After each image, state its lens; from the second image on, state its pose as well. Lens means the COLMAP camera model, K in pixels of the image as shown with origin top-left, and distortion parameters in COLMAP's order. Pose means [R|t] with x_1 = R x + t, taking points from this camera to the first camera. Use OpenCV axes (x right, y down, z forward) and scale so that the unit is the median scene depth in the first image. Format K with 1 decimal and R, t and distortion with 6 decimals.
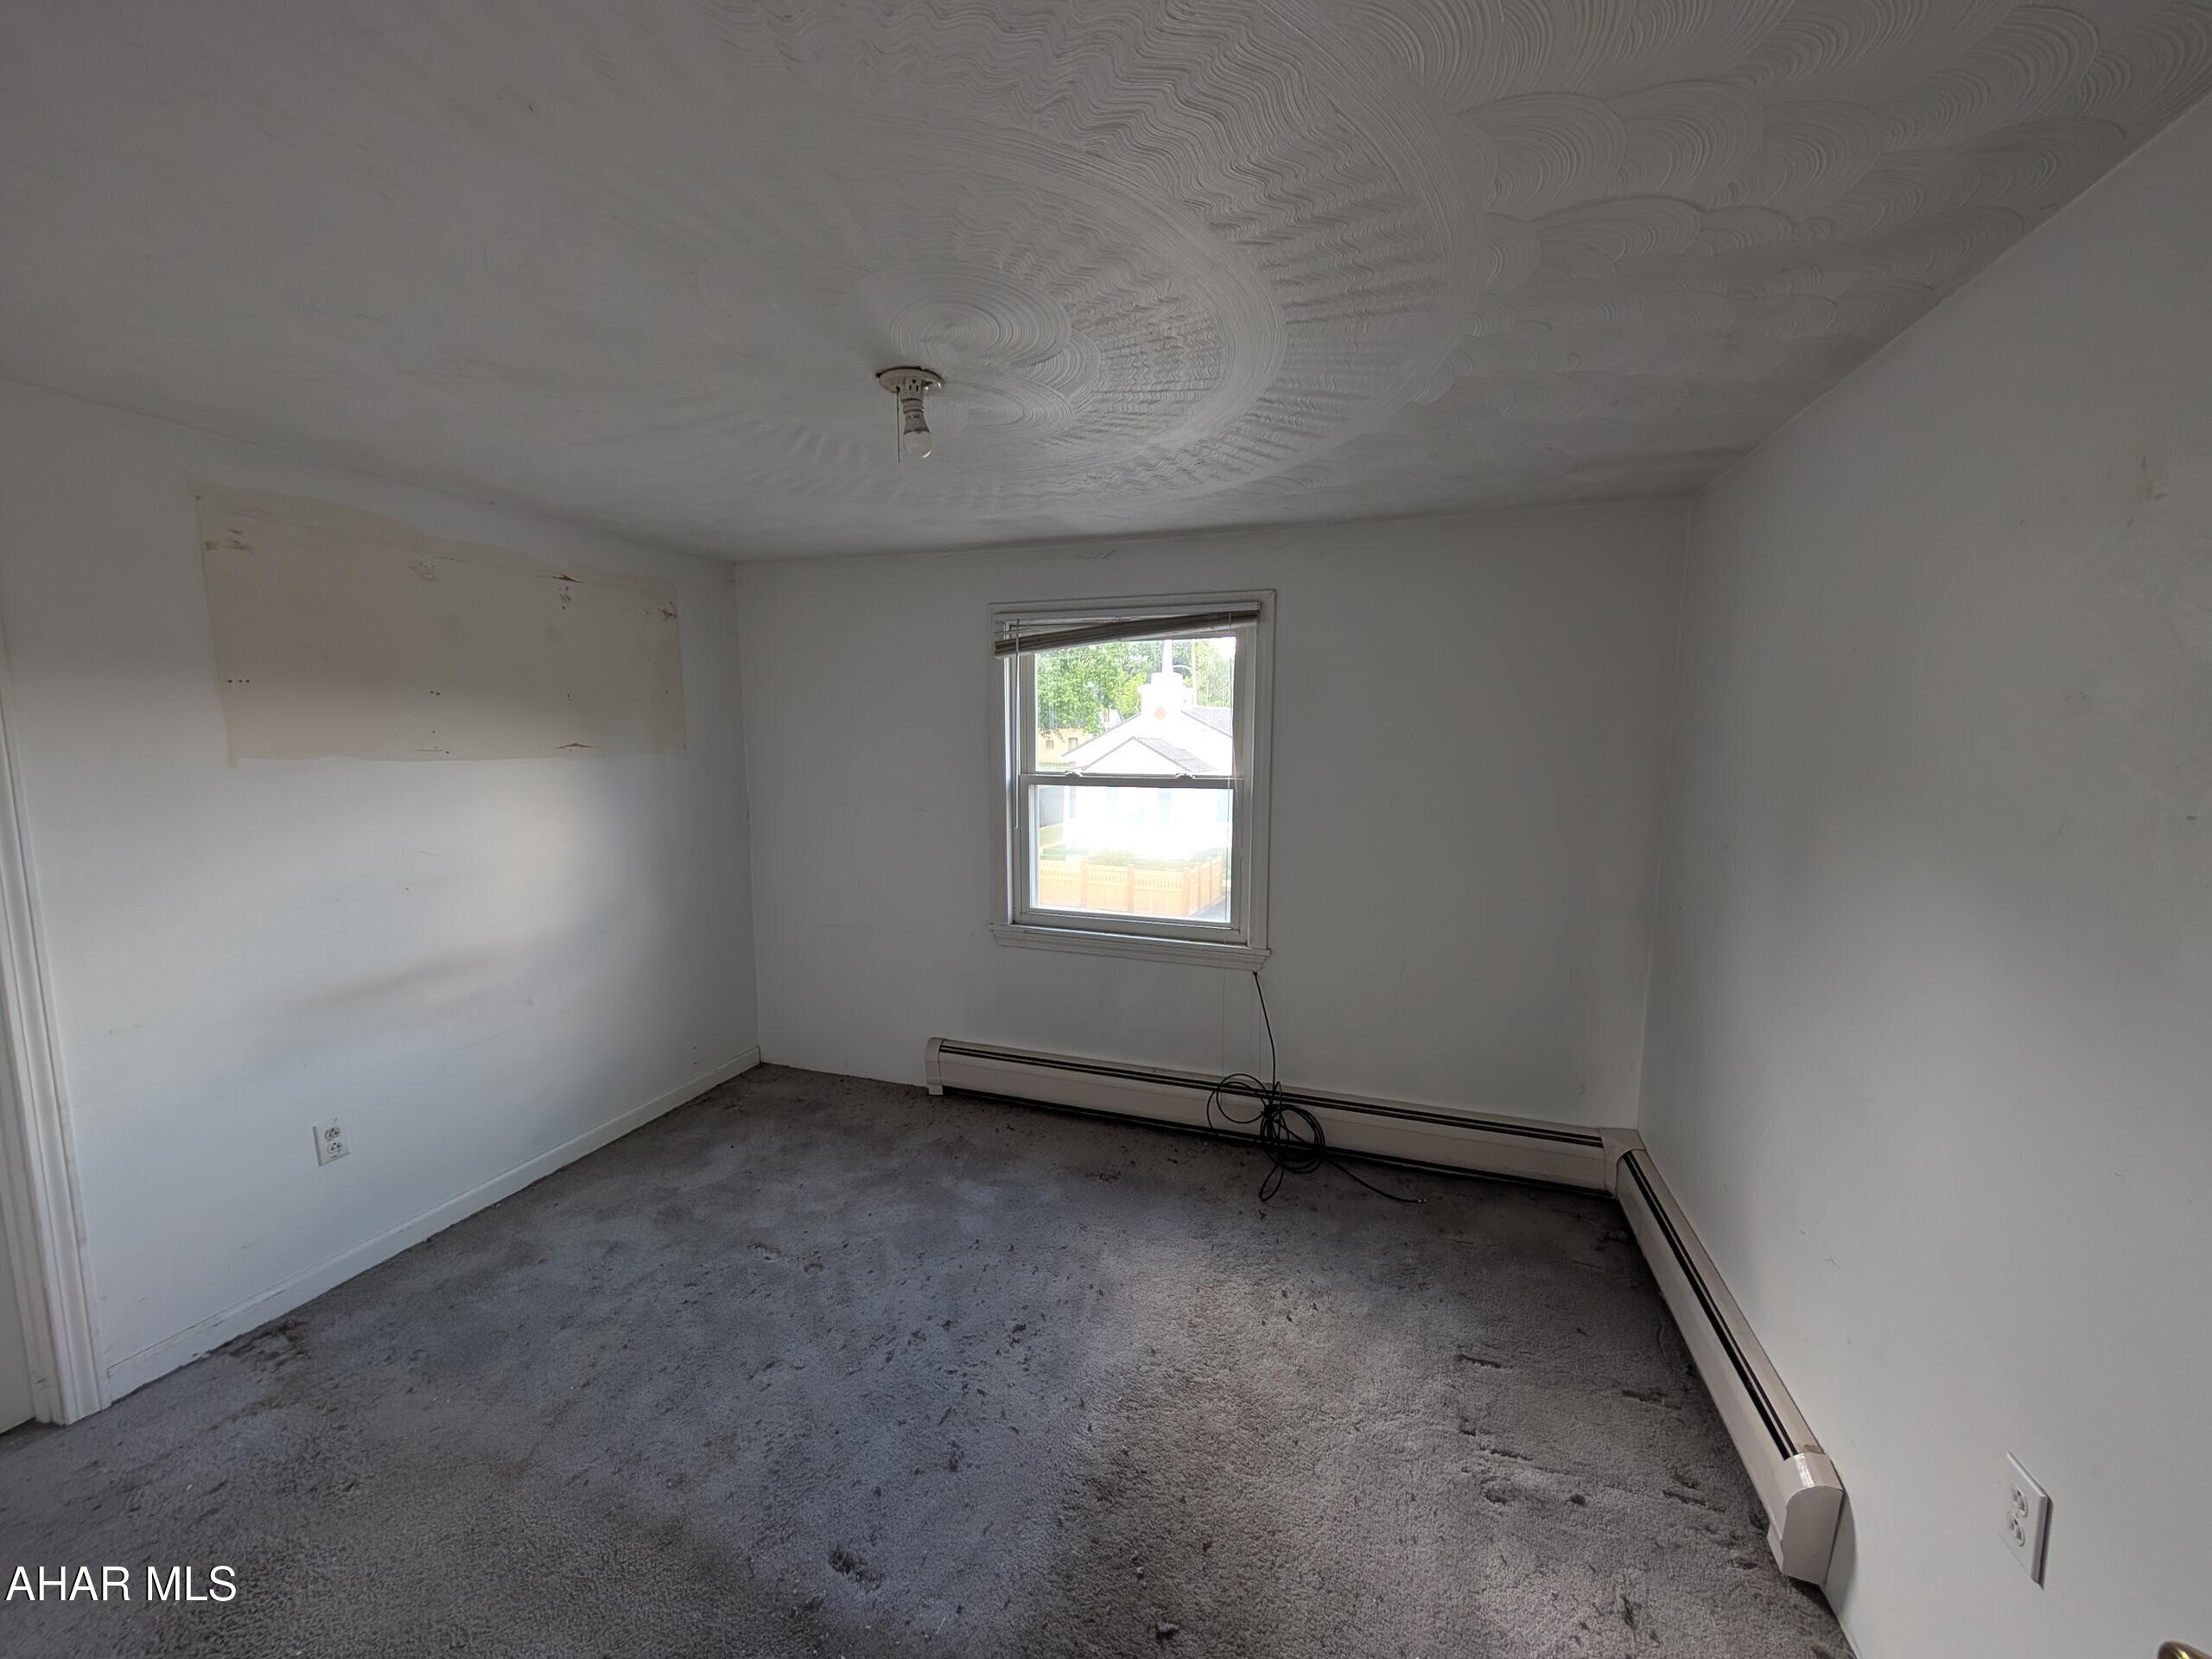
lens RADIAL K [[839.2, 0, 1107.1], [0, 839.2, 824.9], [0, 0, 1]] dist [0.001343, 0.001155]
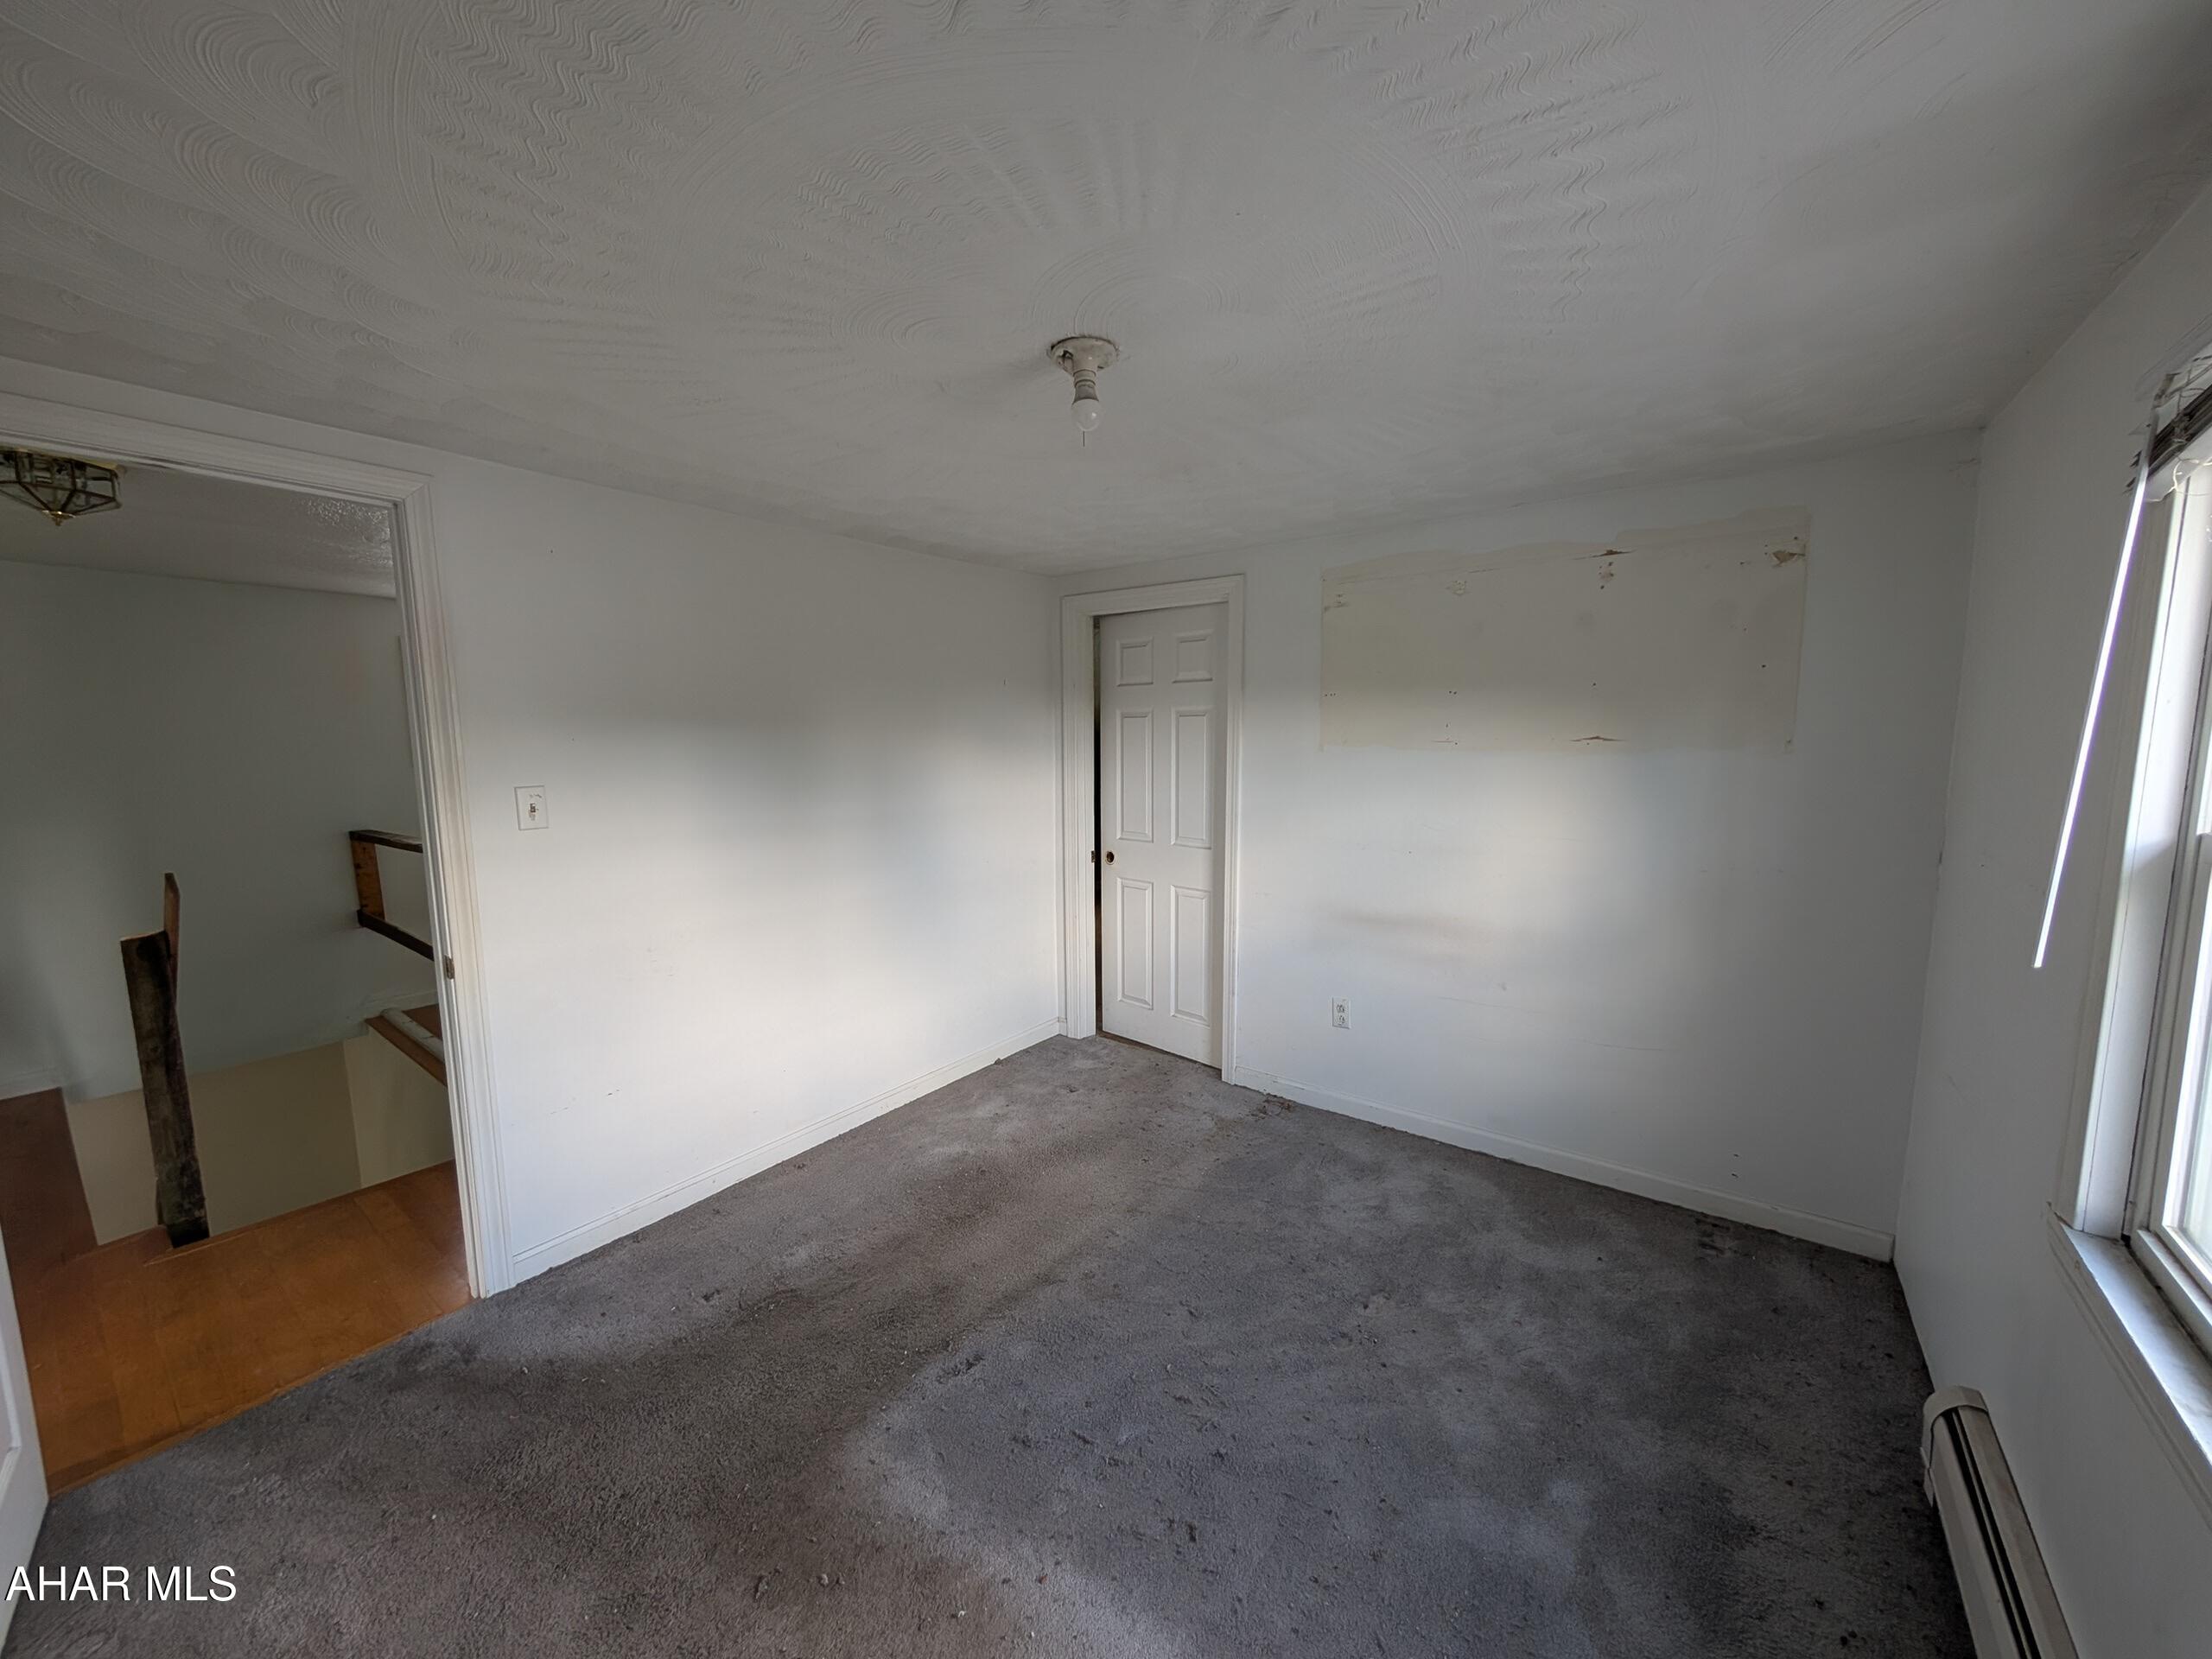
lens RADIAL K [[839.2, 0, 1107.5], [0, 839.2, 835.8], [0, 0, 1]] dist [0.001343, 0.001155]
pose [[-0.317122, 0.112117, -0.941734, 0.454155], [-0.096787, 0.983977, 0.149738, -0.086283], [0.943433, 0.138633, -0.301189, 0.892385]]
